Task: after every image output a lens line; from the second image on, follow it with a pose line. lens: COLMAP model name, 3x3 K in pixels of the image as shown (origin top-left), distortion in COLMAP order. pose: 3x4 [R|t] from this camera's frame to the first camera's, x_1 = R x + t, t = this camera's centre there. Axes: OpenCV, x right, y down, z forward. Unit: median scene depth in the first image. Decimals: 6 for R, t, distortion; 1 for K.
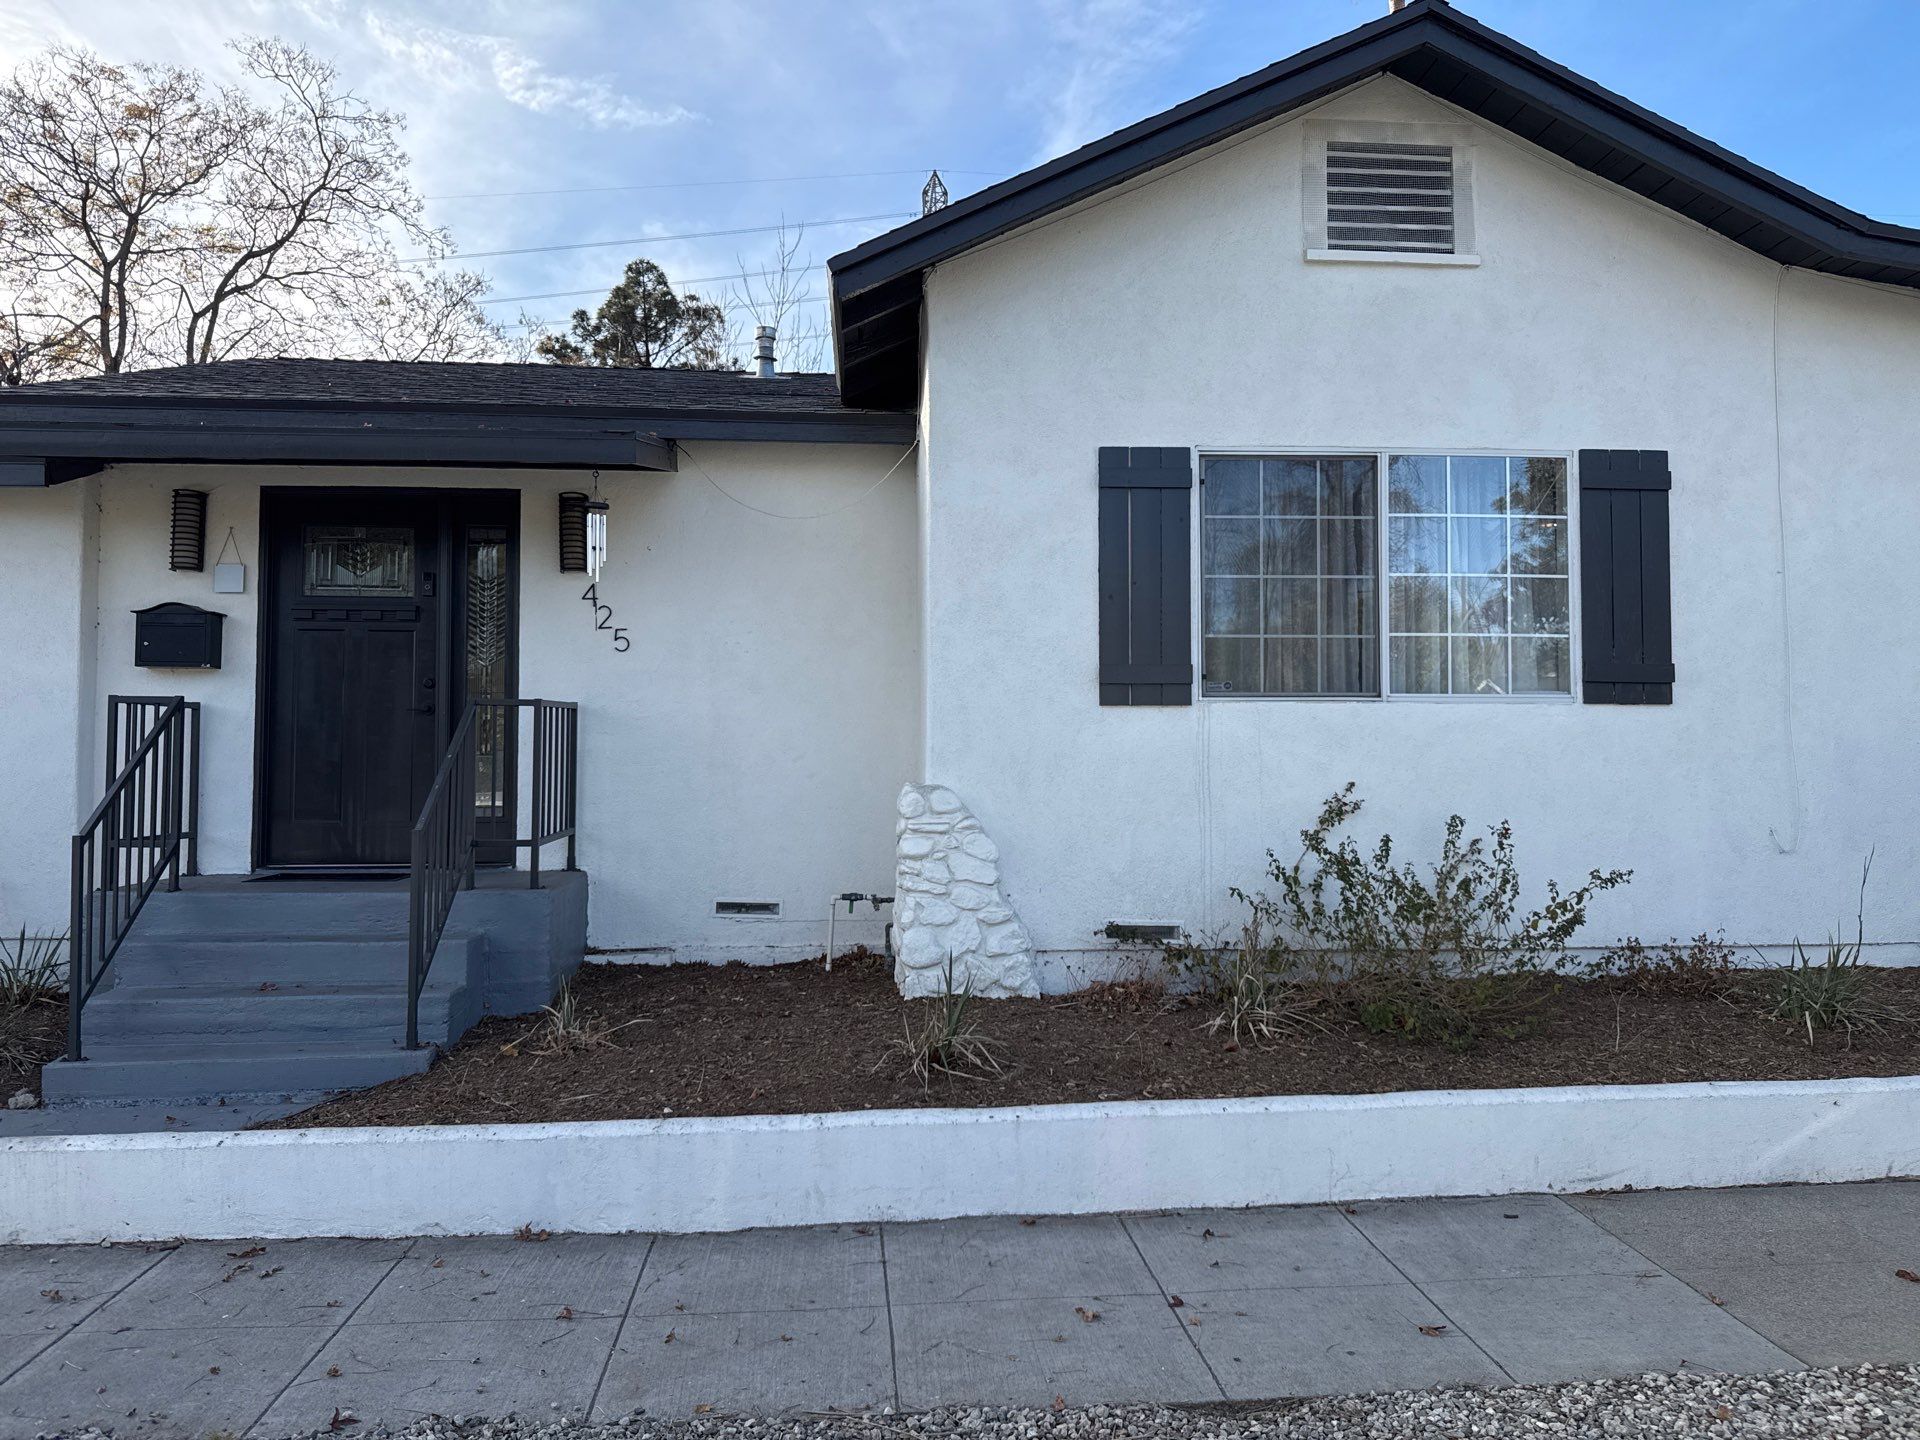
lens RADIAL K [[1455.0, 0, 967.0], [0, 1455.0, 745.9], [0, 0, 1]] dist [0.062174, -0.005983]
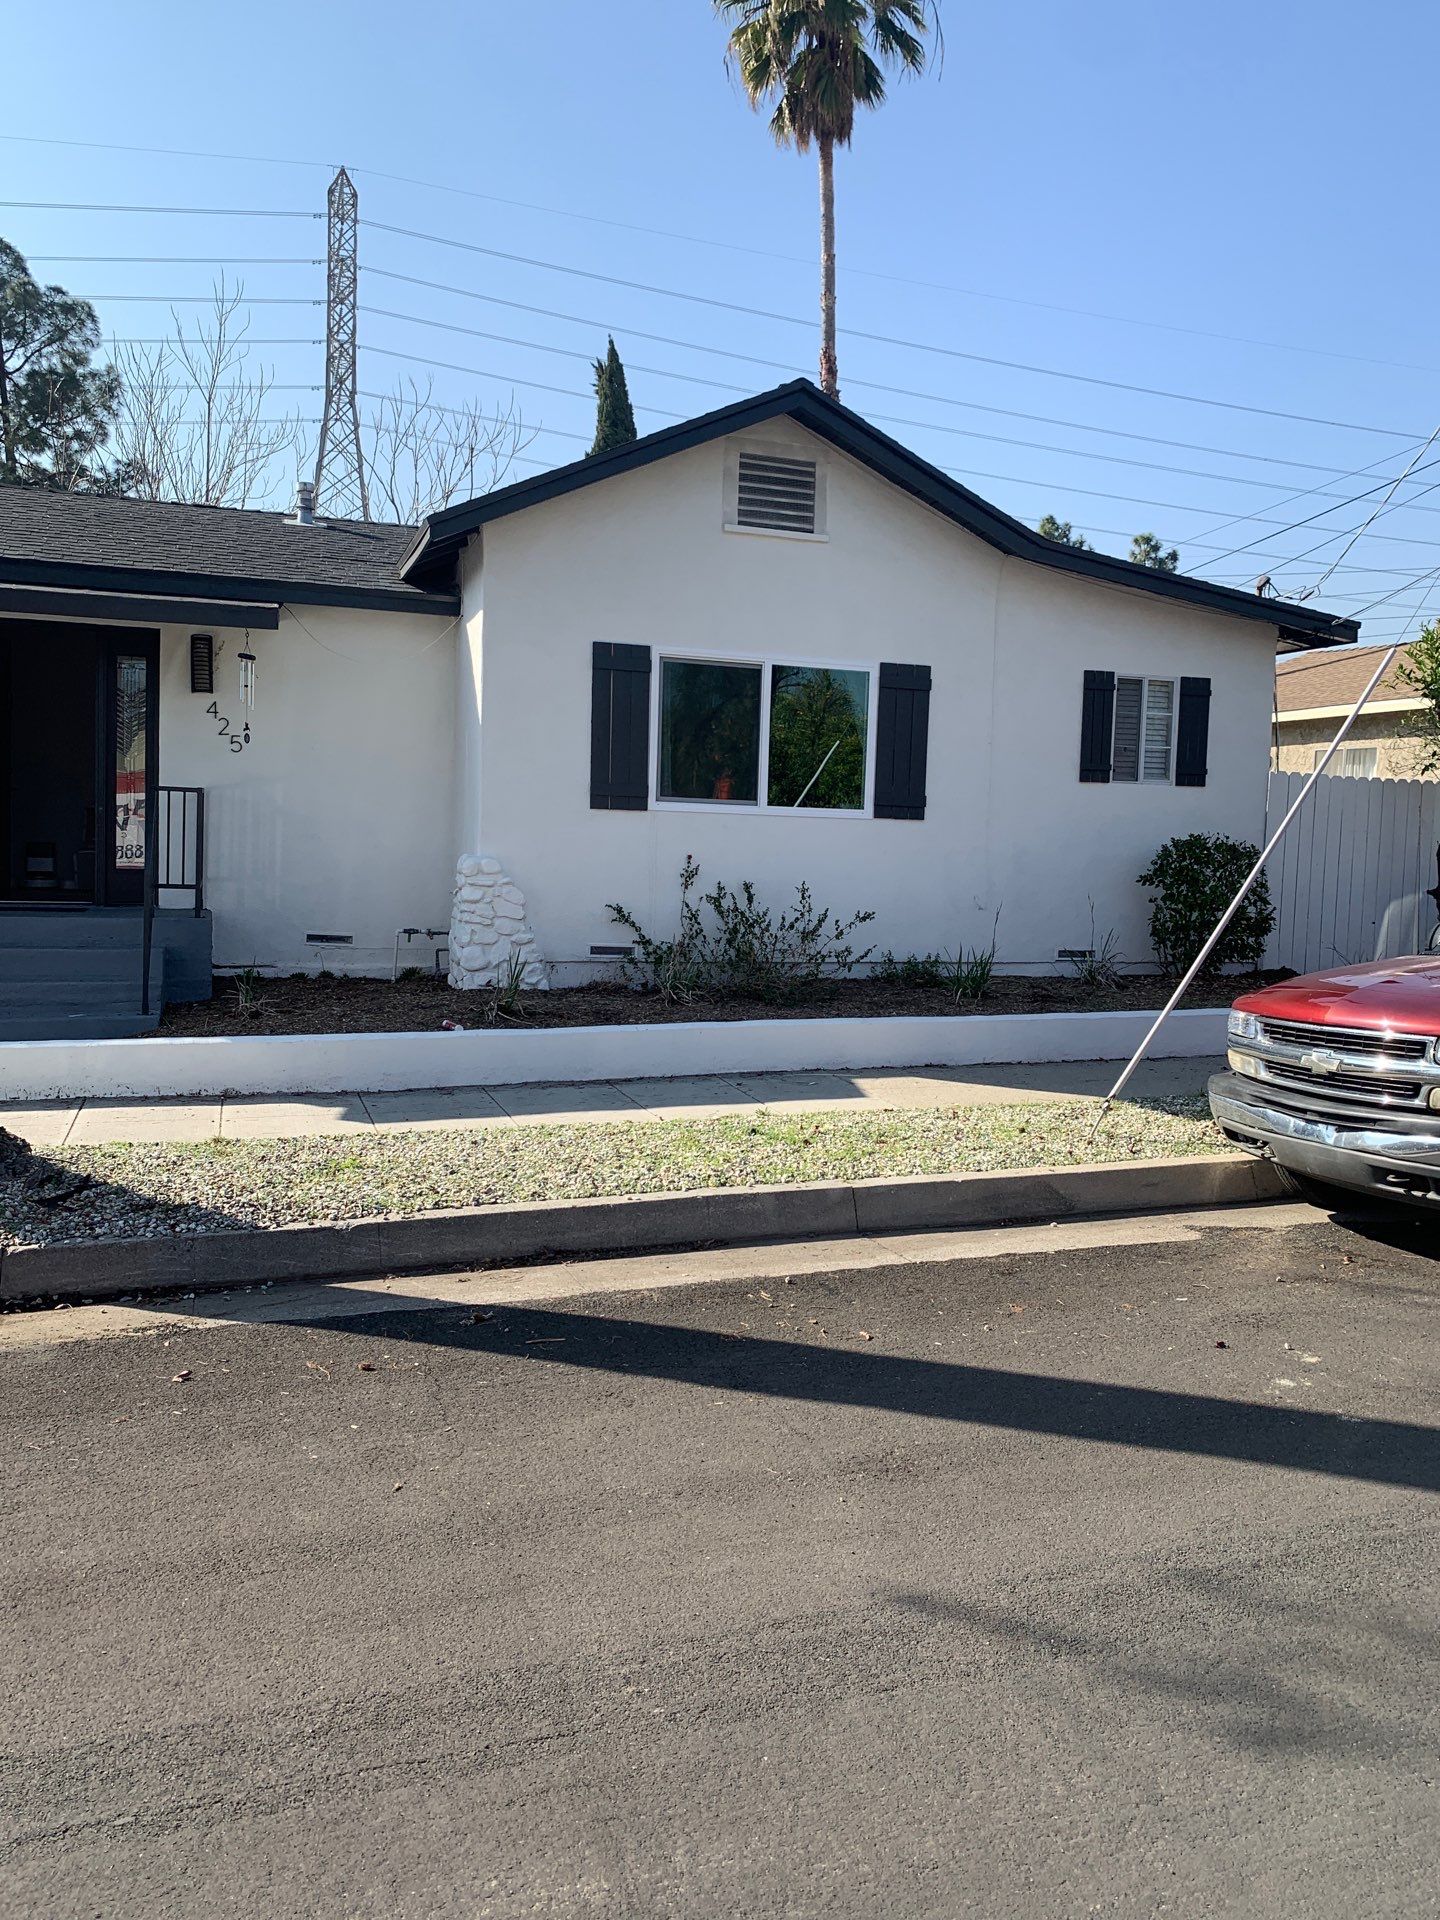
lens RADIAL K [[1536.7, 0, 720.0], [0, 1536.7, 960.0], [0, 0, 1]] dist [0.038847, 0.000239]
pose [[0.974999, 0.013861, 0.221775, -0.133404], [-0.033071, 0.995989, 0.083141, -0.006596], [-0.219733, -0.088397, 0.971547, -0.640088]]
